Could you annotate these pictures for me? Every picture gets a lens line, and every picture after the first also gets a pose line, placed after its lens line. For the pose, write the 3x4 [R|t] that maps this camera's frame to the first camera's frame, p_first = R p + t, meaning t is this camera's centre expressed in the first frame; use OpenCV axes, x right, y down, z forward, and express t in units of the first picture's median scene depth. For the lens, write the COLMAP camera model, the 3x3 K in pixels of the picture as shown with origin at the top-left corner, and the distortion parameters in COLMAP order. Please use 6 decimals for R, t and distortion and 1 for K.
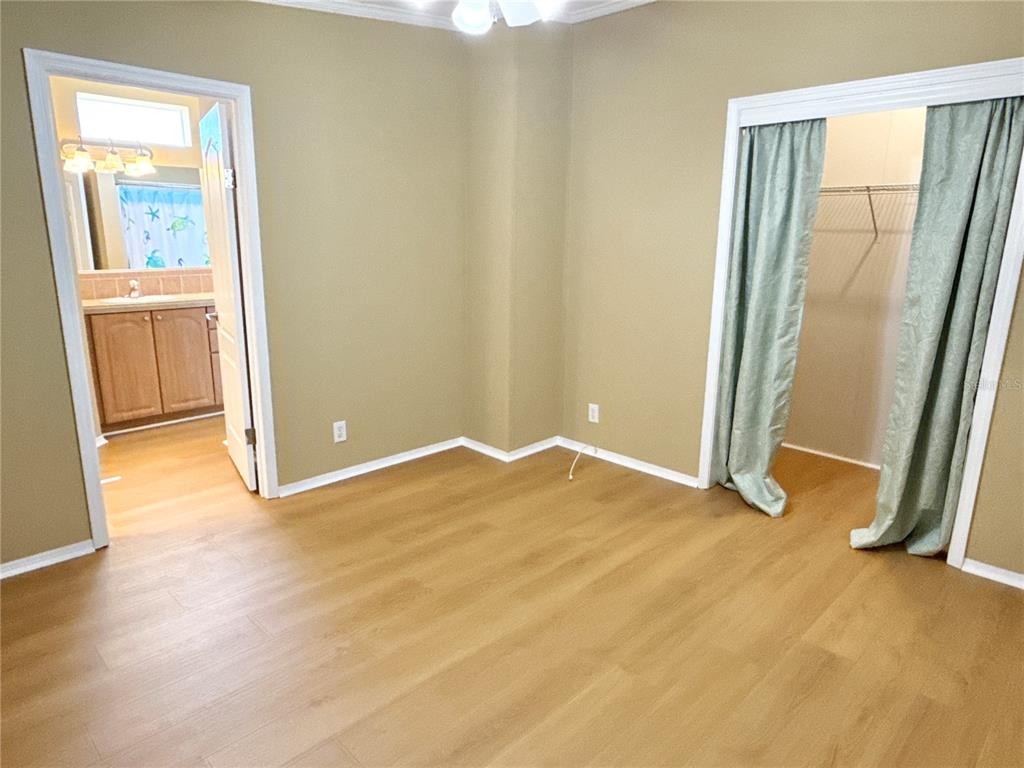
lens RADIAL K [[646.6, 0, 511.7], [0, 646.6, 384.7], [0, 0, 1]] dist [0.011072, 0.002296]
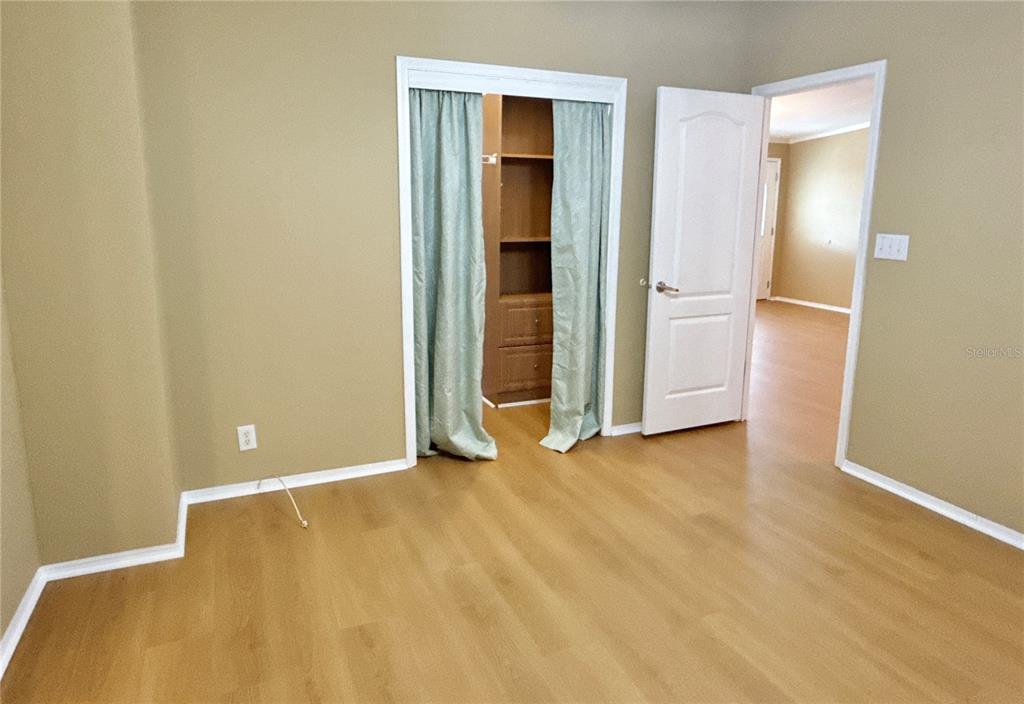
lens RADIAL K [[653.7, 0, 512.4], [0, 653.7, 310.1], [0, 0, 1]] dist [-0.006639, -0.000803]
pose [[0.358978, -0.168426, 0.918023, -0.525353], [0.208999, 0.973112, 0.096807, -0.131558], [-0.909645, 0.157114, 0.384527, 0.519454]]
